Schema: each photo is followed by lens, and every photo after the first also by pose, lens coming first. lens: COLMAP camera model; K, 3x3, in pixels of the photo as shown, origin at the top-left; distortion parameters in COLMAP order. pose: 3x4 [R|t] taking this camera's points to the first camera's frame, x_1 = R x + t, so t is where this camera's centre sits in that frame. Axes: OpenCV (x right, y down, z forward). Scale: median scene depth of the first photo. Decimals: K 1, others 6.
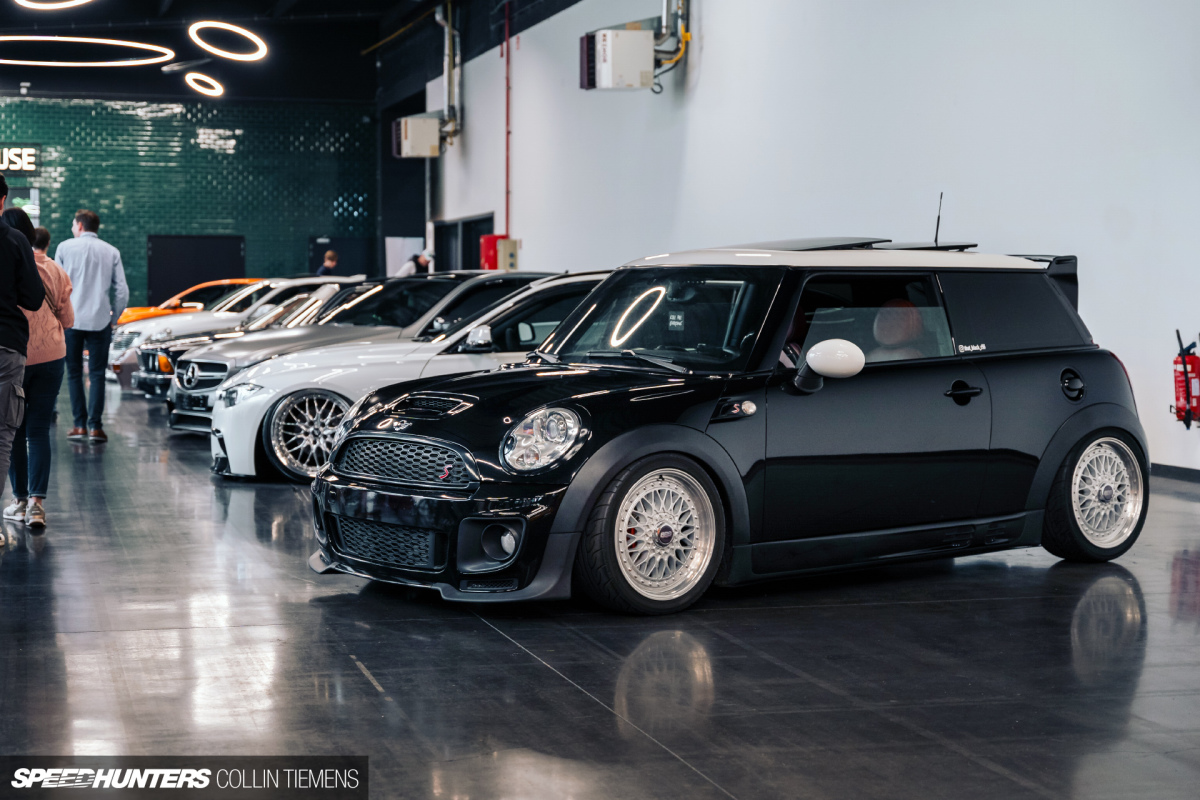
lens RADIAL K [[1913.3, 0, 599.7], [0, 1913.3, 398.5], [0, 0, 1]] dist [0.040267, 0.000000]
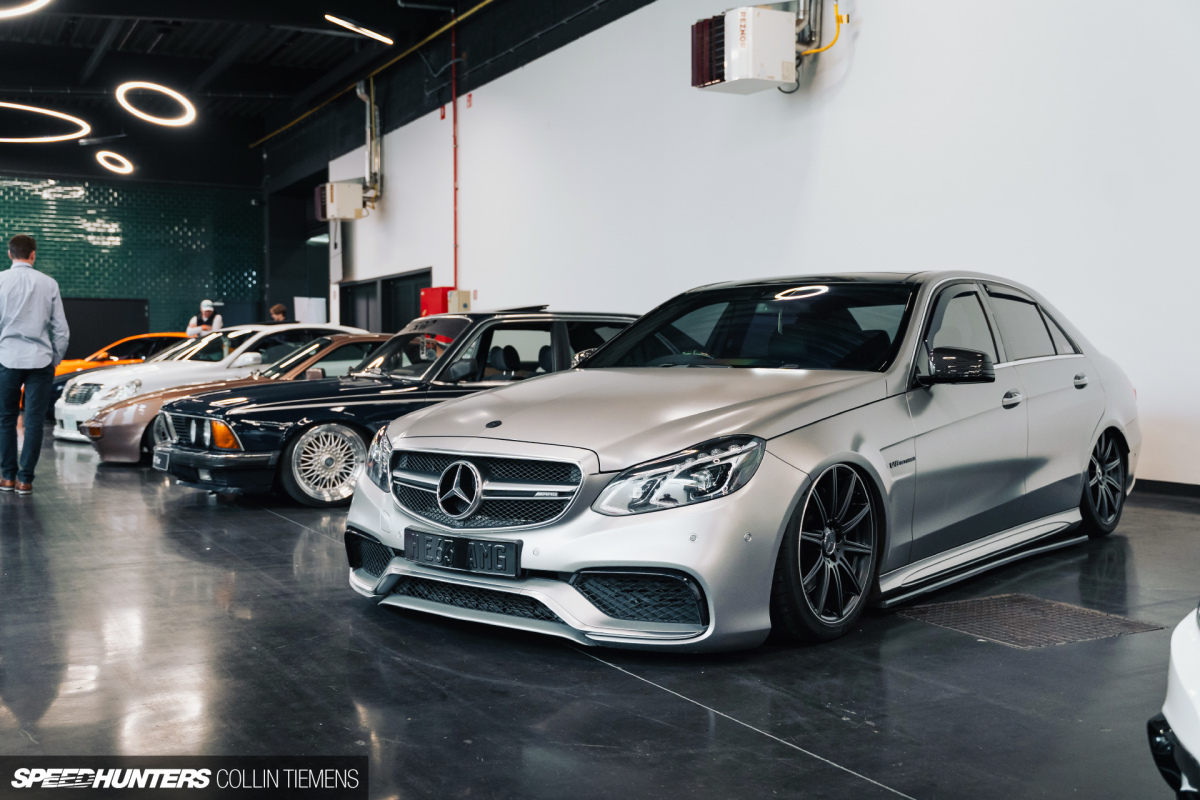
lens RADIAL K [[1158.0, 0, 600.9], [0, 1158.0, 401.0], [0, 0, 1]] dist [0.017864, 0.000000]
pose [[0.972690, -0.017007, 0.231483, -0.106384], [0.020268, 0.999726, -0.011717, -0.012378], [-0.231221, 0.016089, 0.972768, 0.327941]]
